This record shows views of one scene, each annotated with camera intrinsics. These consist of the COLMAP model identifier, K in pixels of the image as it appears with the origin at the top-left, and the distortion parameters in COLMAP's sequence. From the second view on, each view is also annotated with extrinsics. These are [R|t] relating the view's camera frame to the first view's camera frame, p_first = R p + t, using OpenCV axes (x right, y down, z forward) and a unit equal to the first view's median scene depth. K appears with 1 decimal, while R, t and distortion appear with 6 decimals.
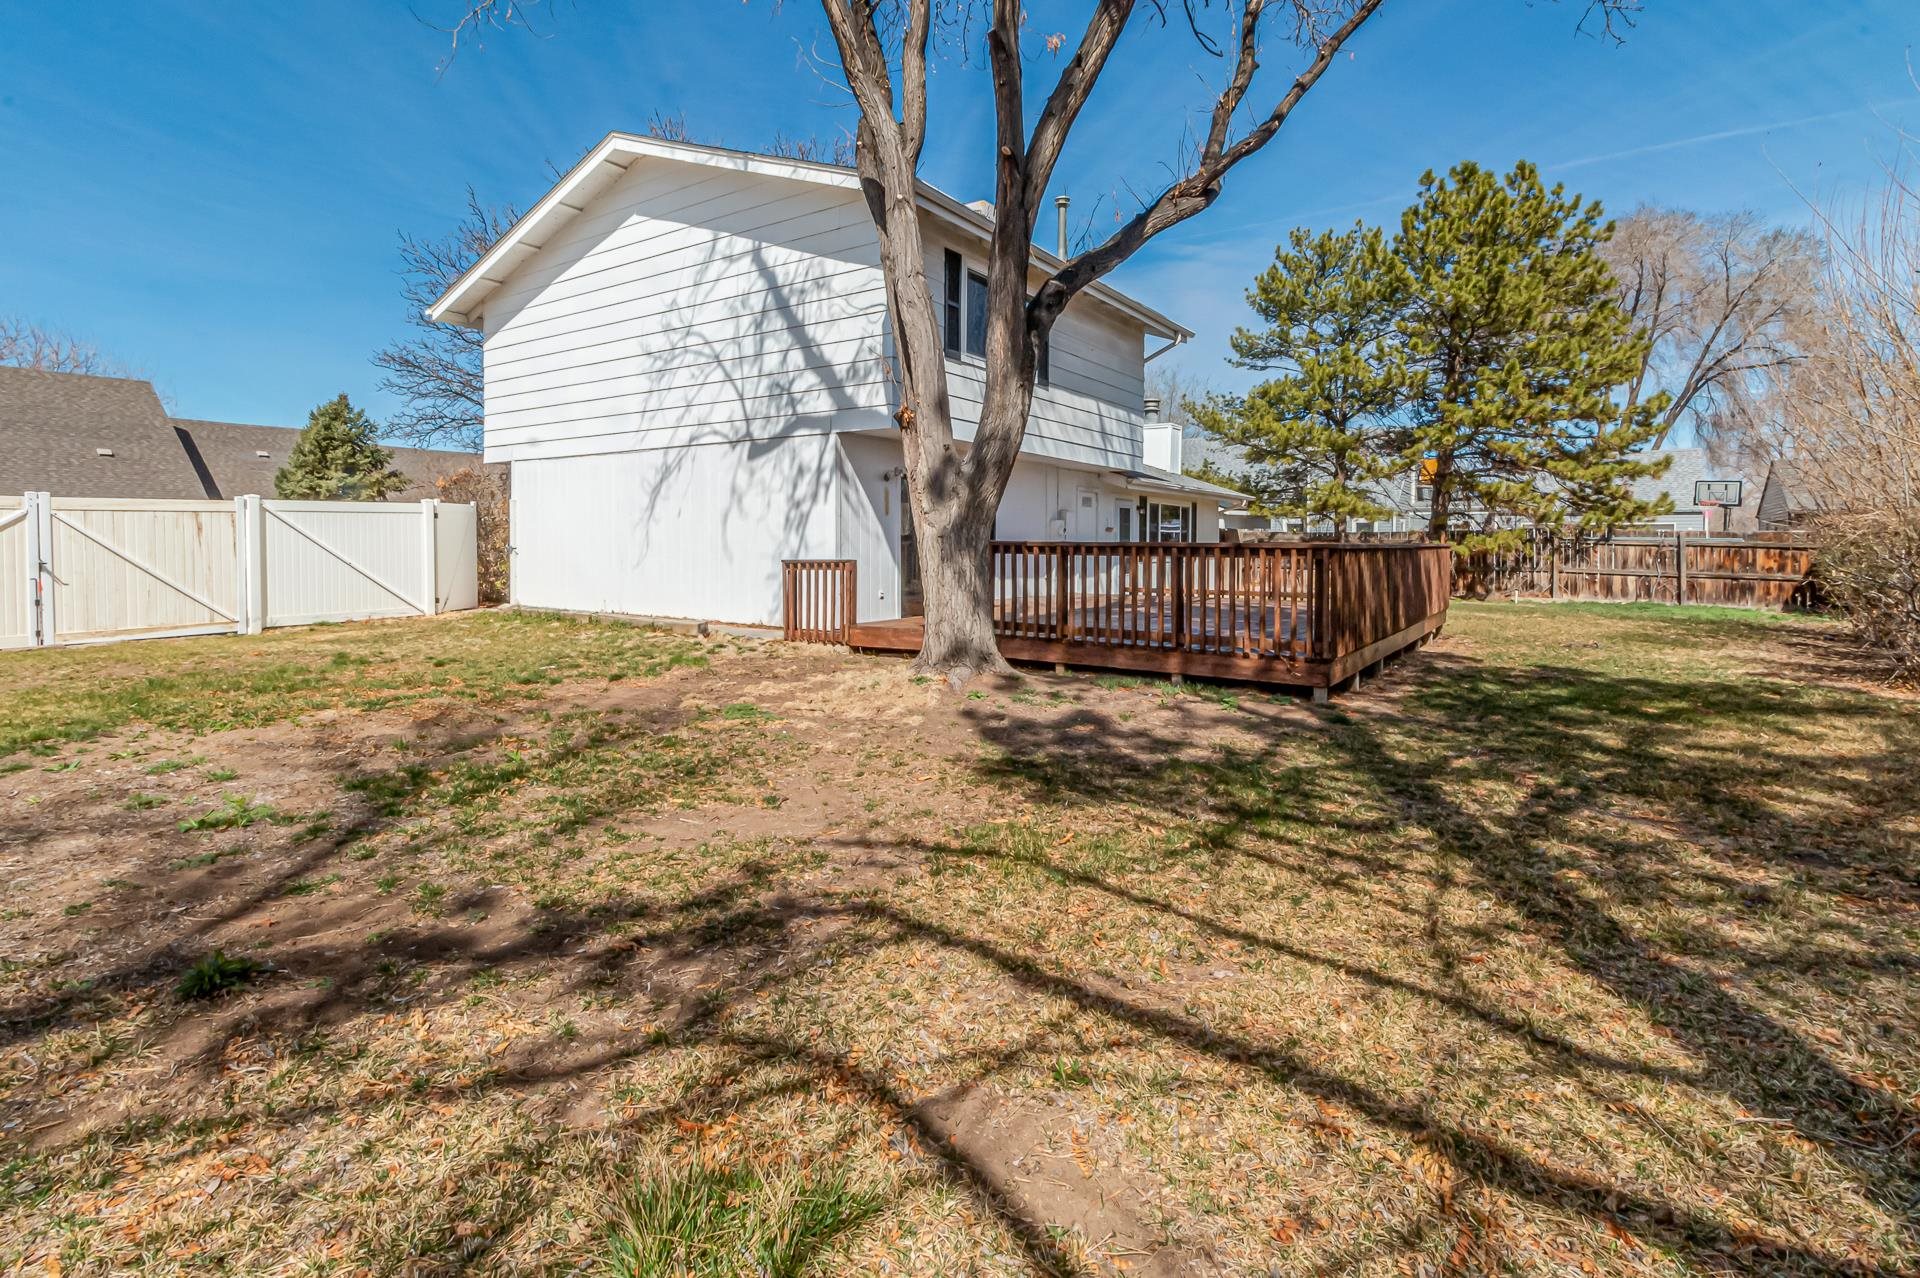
lens RADIAL K [[889.7, 0, 983.1], [0, 889.7, 557.3], [0, 0, 1]] dist [0.001033, 0.000114]
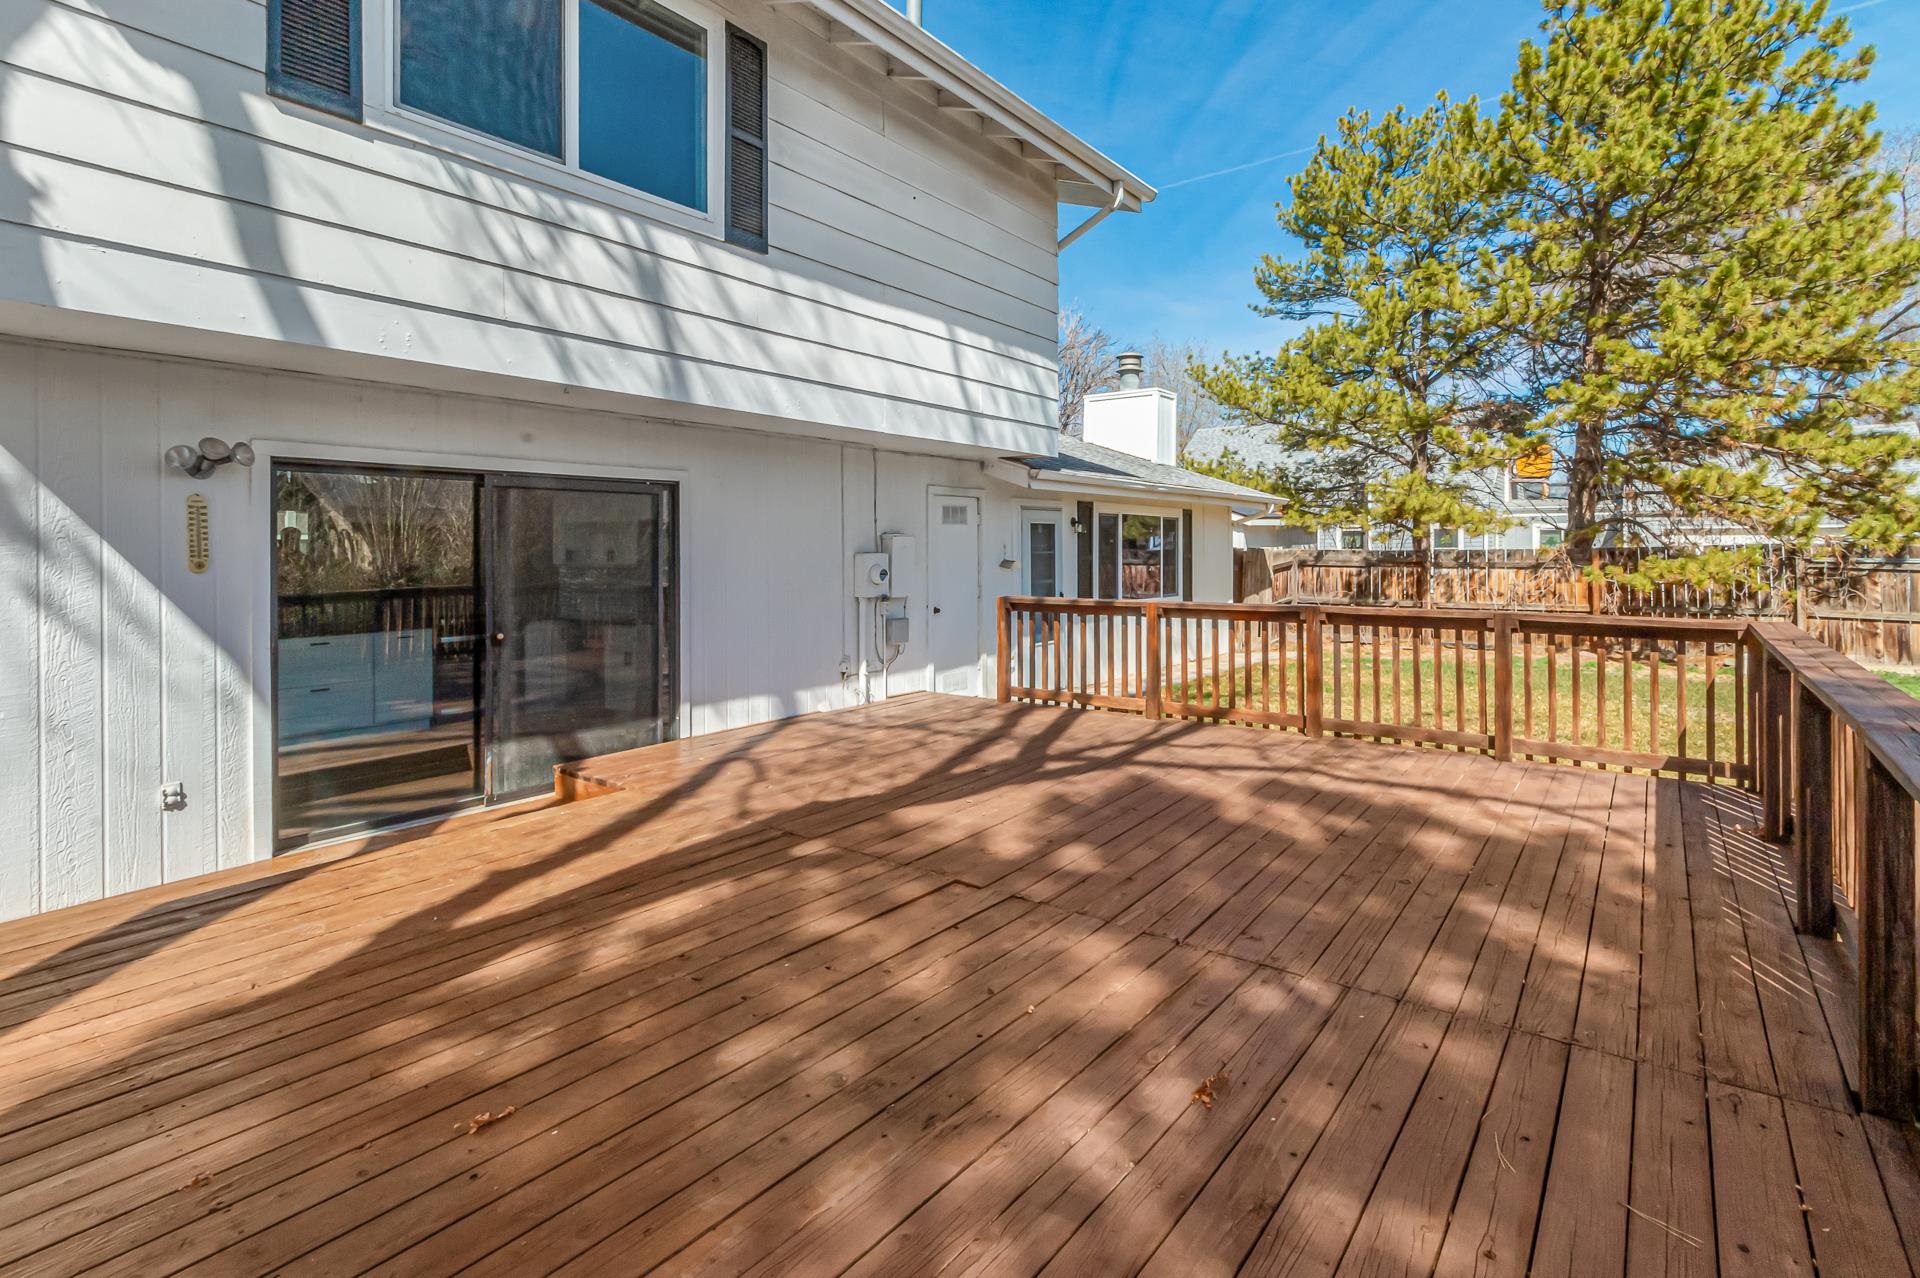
lens RADIAL K [[930.0, 0, 957.4], [0, 930.0, 550.8], [0, 0, 1]] dist [-0.000931, -0.000262]
pose [[0.997922, -0.011165, -0.063460, 0.101989], [0.010239, 0.999836, -0.014908, -0.021423], [0.063616, 0.014227, 0.997873, 0.296448]]
